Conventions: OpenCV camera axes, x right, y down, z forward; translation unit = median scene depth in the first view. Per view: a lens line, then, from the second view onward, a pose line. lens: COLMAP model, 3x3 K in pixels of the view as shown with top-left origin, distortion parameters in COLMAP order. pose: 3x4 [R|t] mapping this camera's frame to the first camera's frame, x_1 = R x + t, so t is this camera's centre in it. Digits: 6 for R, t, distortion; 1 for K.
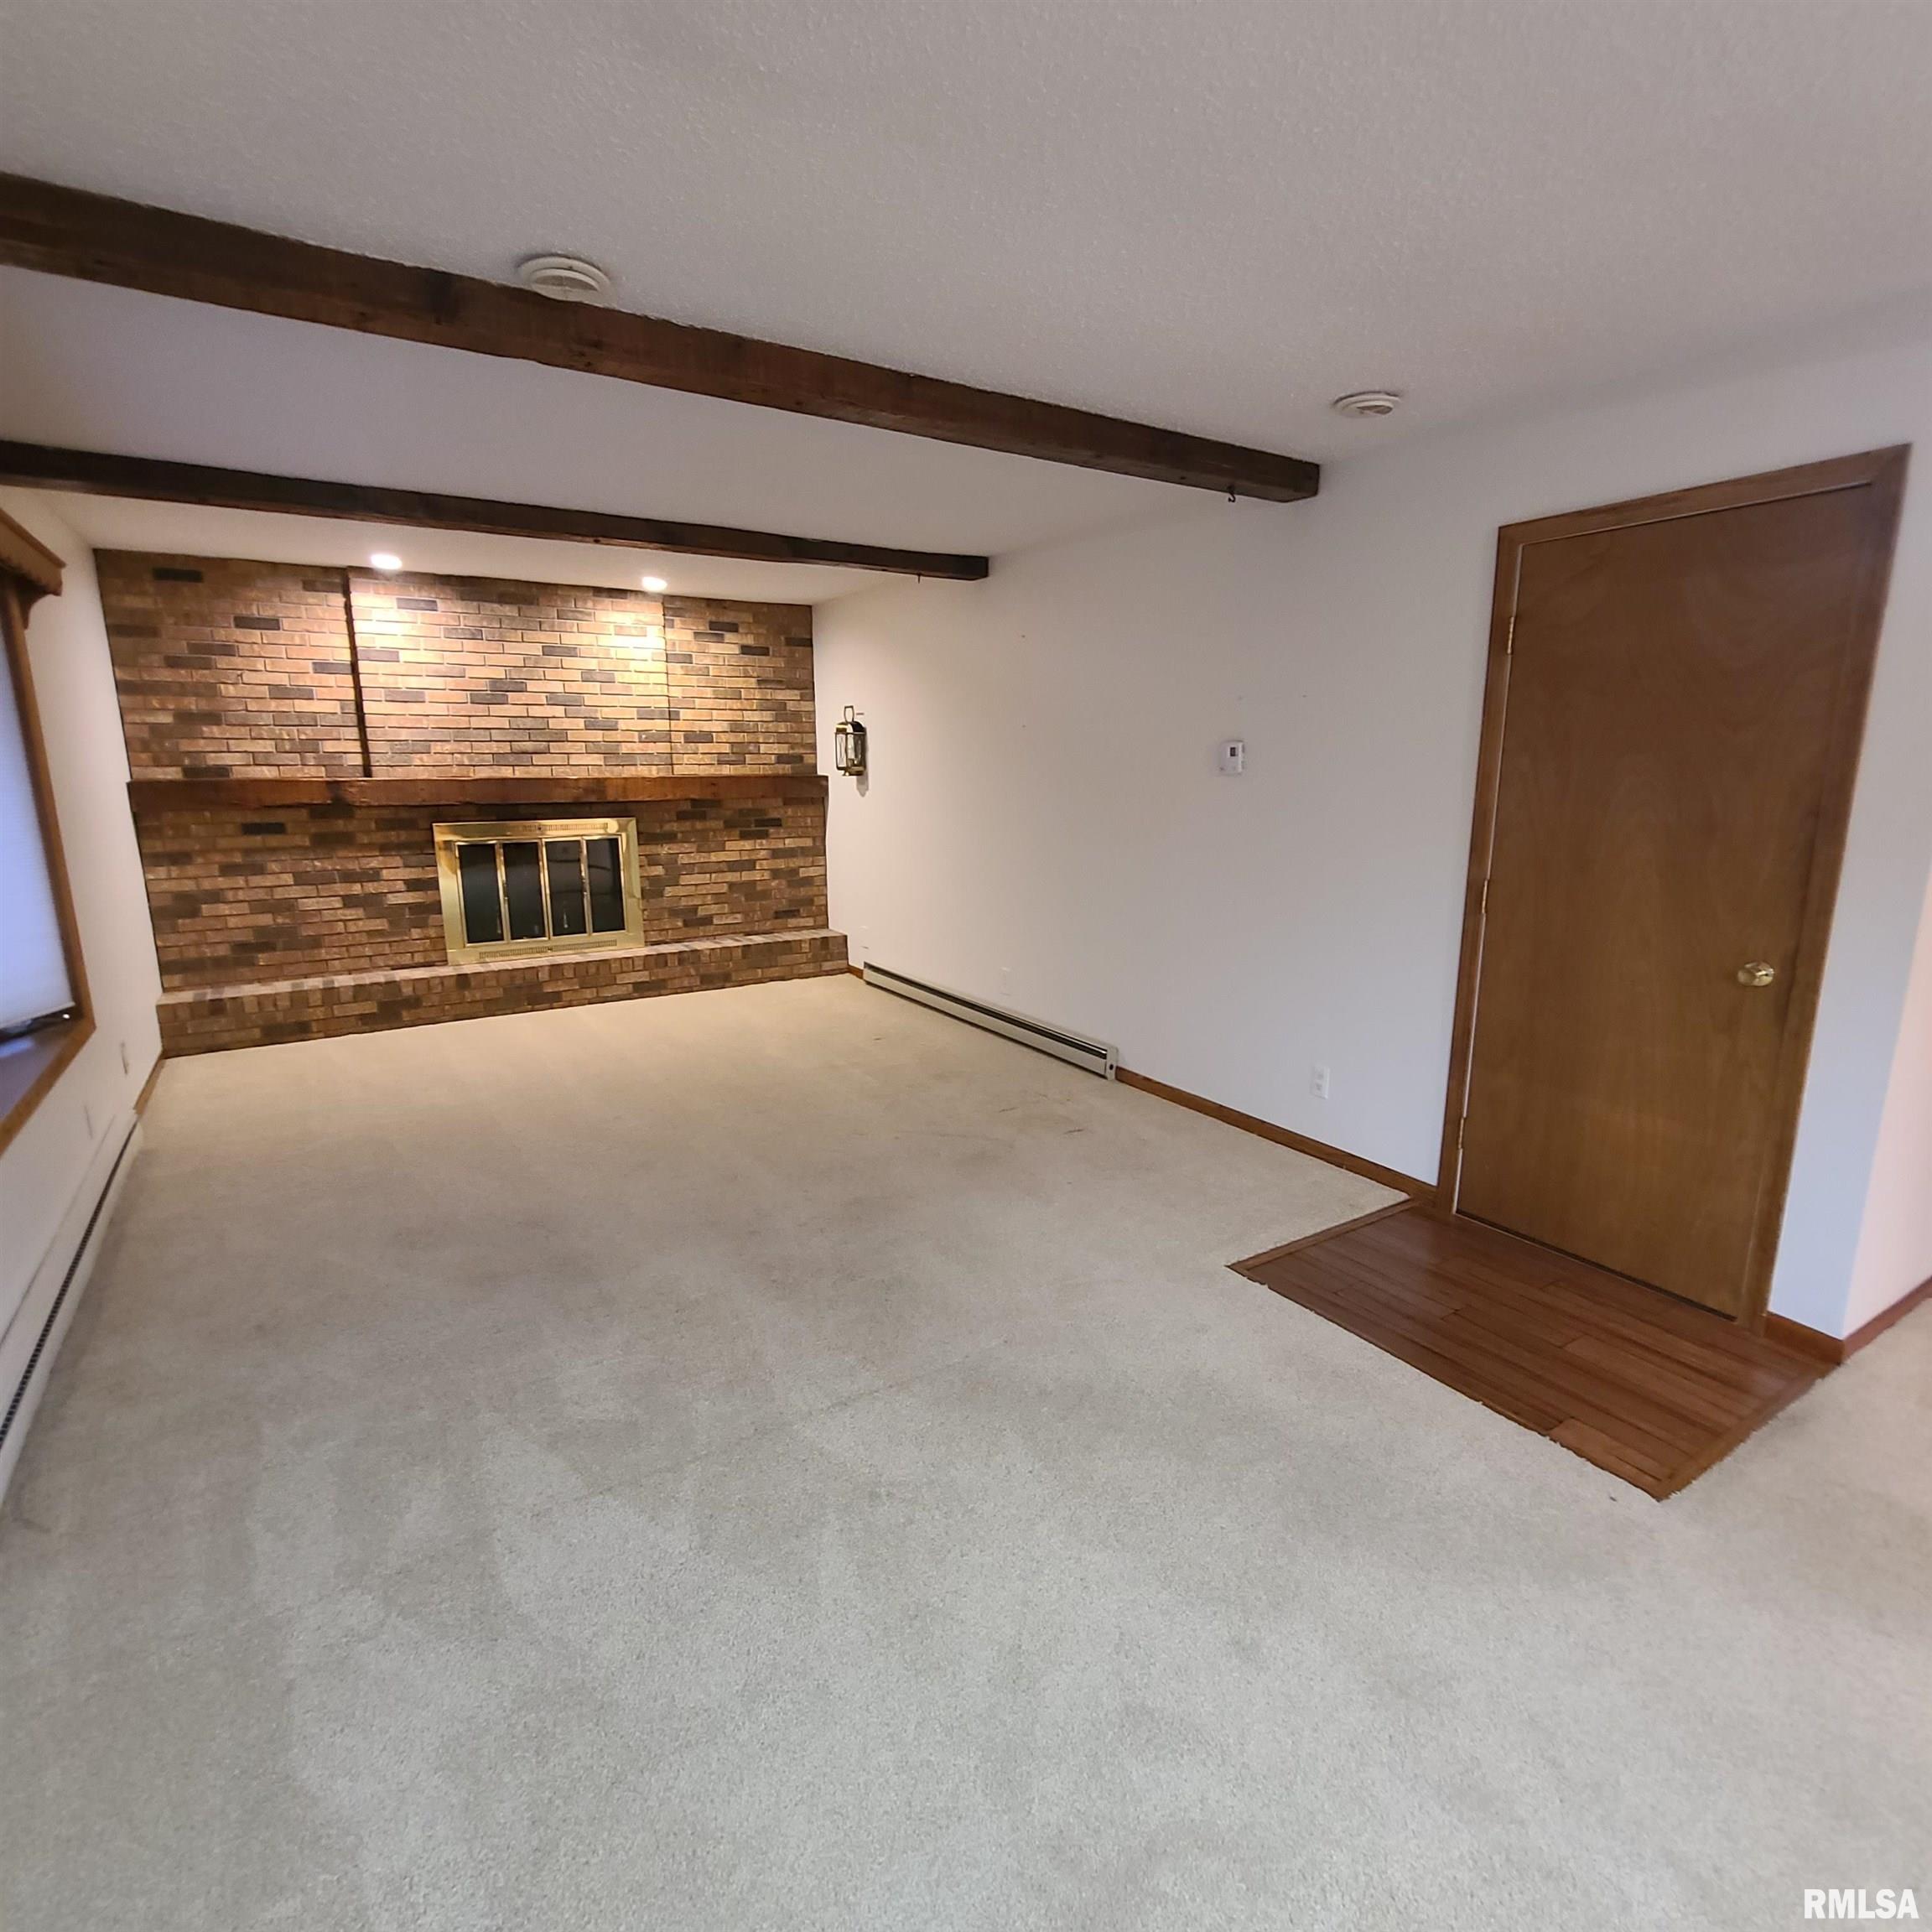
lens RADIAL K [[1044.6, 0, 984.3], [0, 1044.6, 969.5], [0, 0, 1]] dist [0.001018, -0.001152]
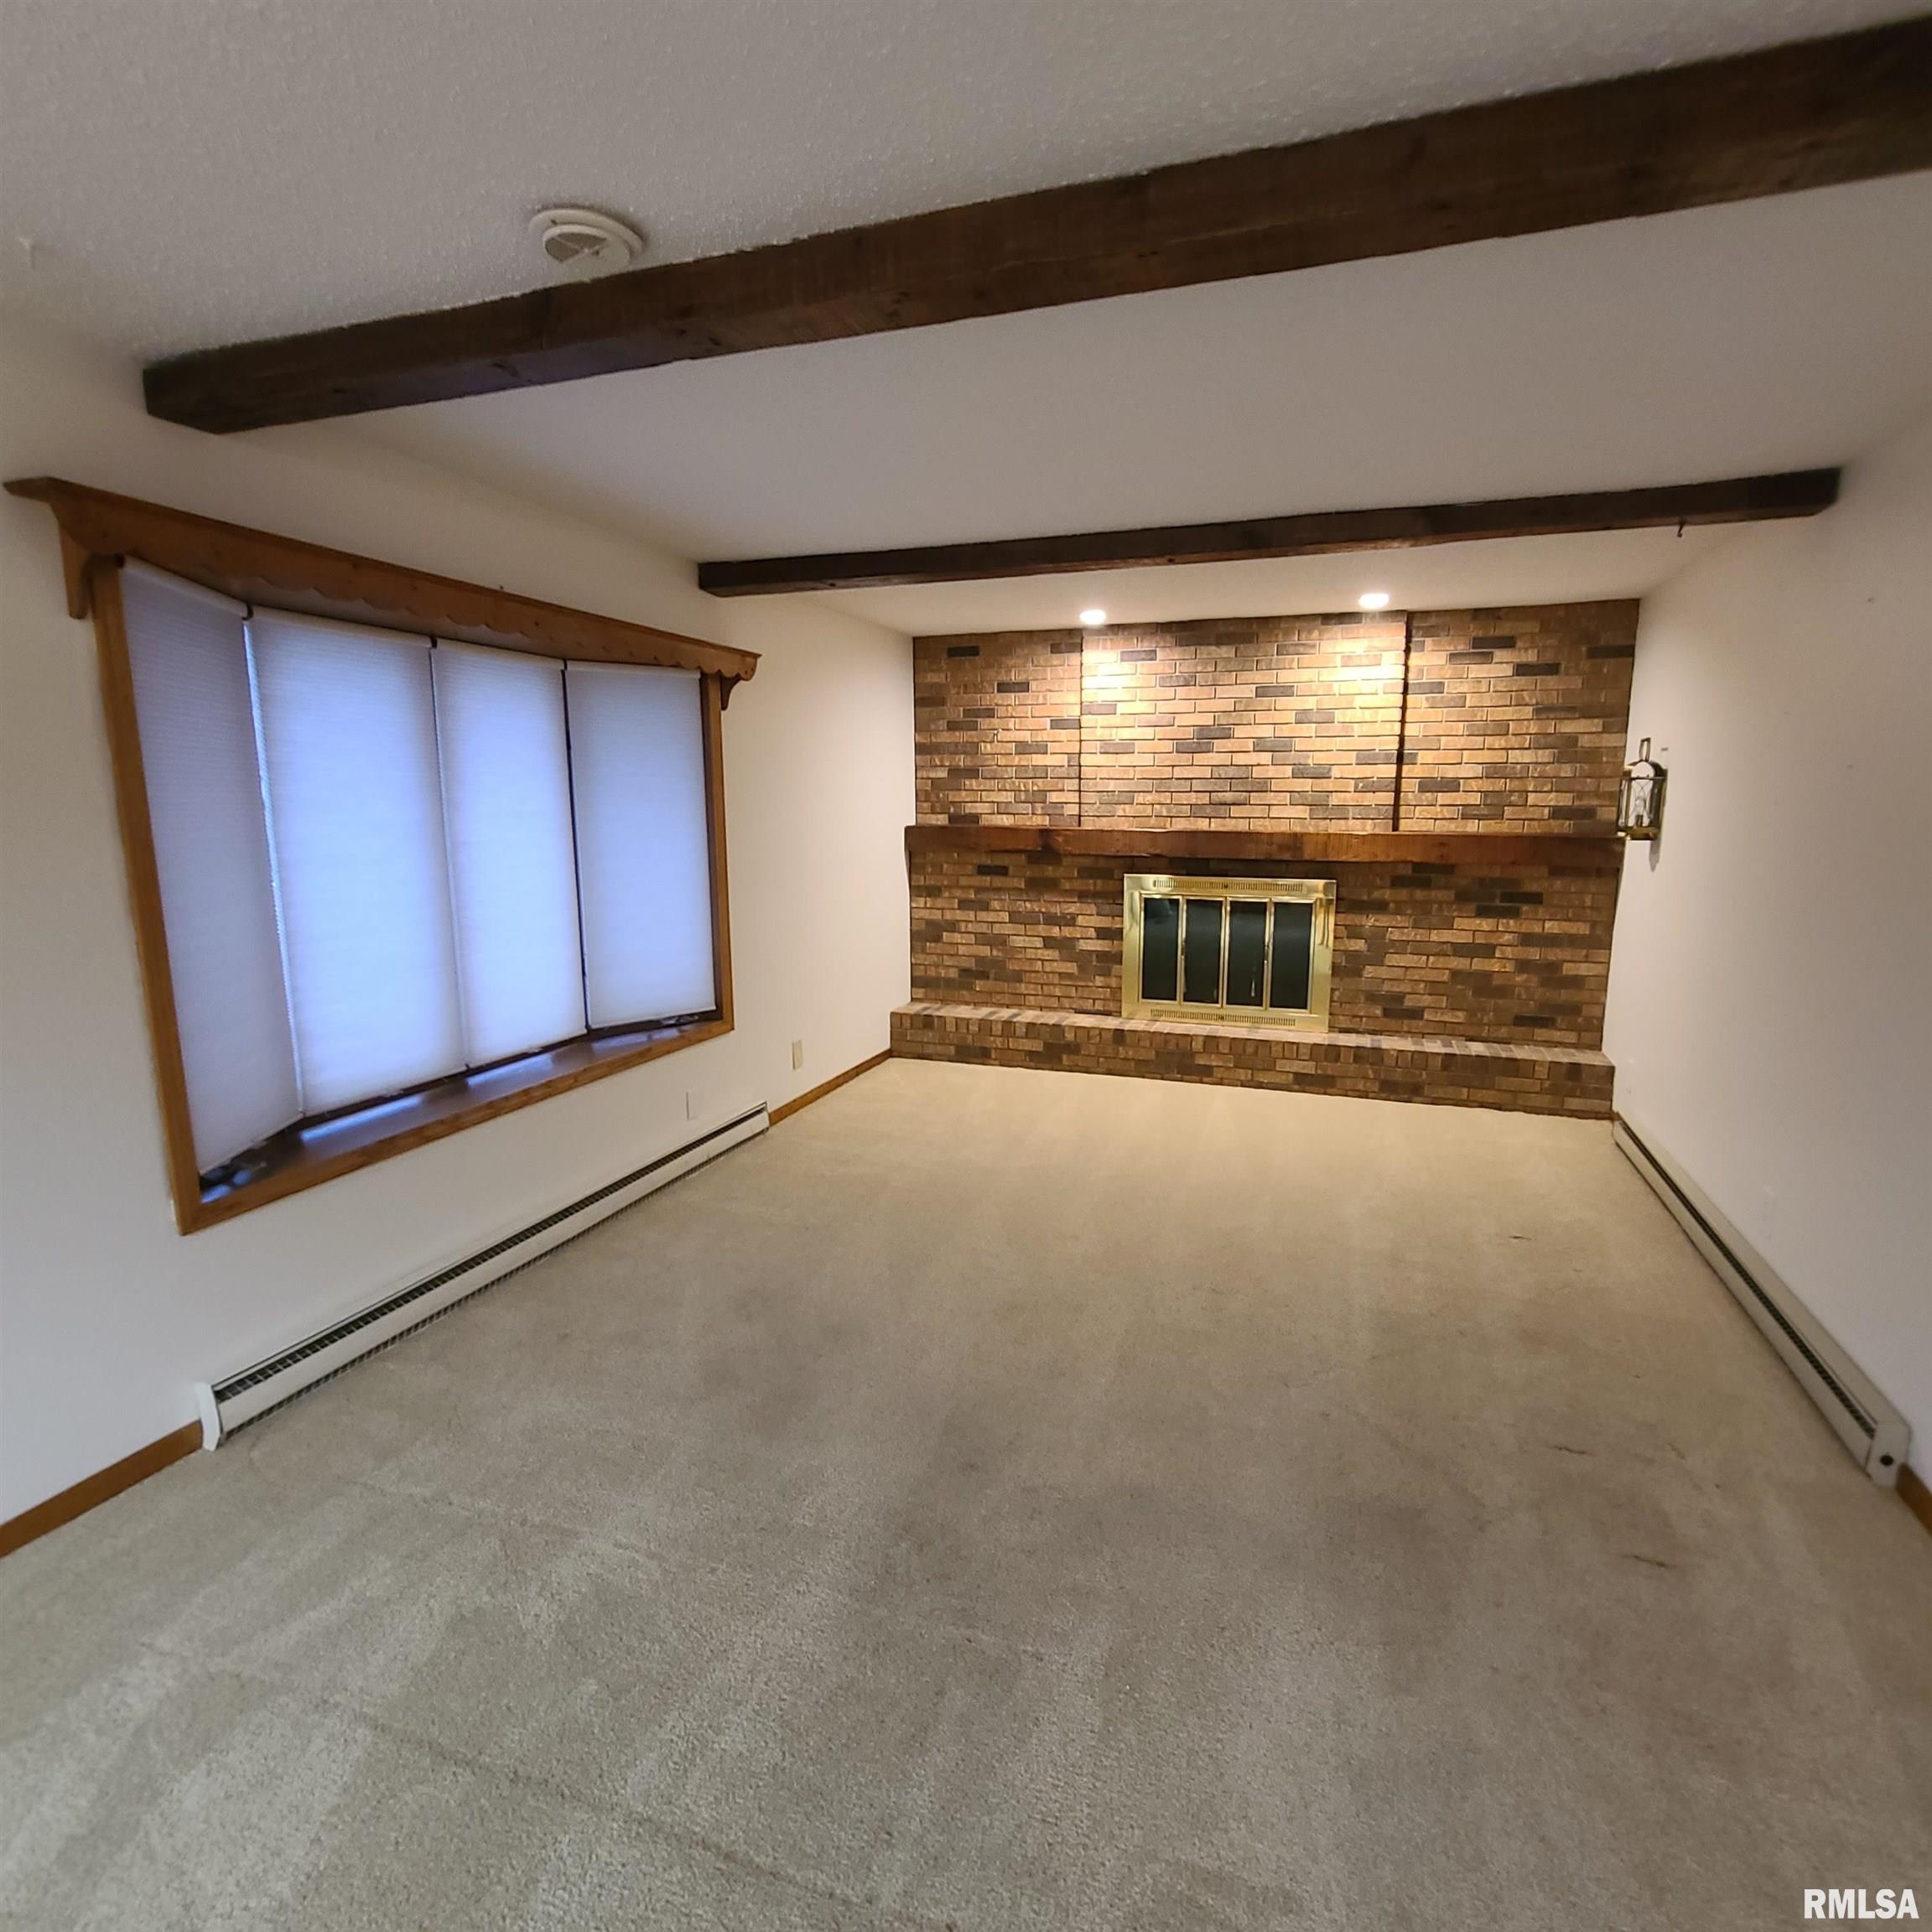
lens RADIAL K [[1044.6, 0, 984.3], [0, 1044.6, 969.5], [0, 0, 1]] dist [0.001018, -0.001152]
pose [[0.613952, 0.132492, -0.778145, 0.166382], [-0.160748, 0.986140, 0.041078, -0.067126], [0.772802, 0.099866, 0.626740, 0.273468]]
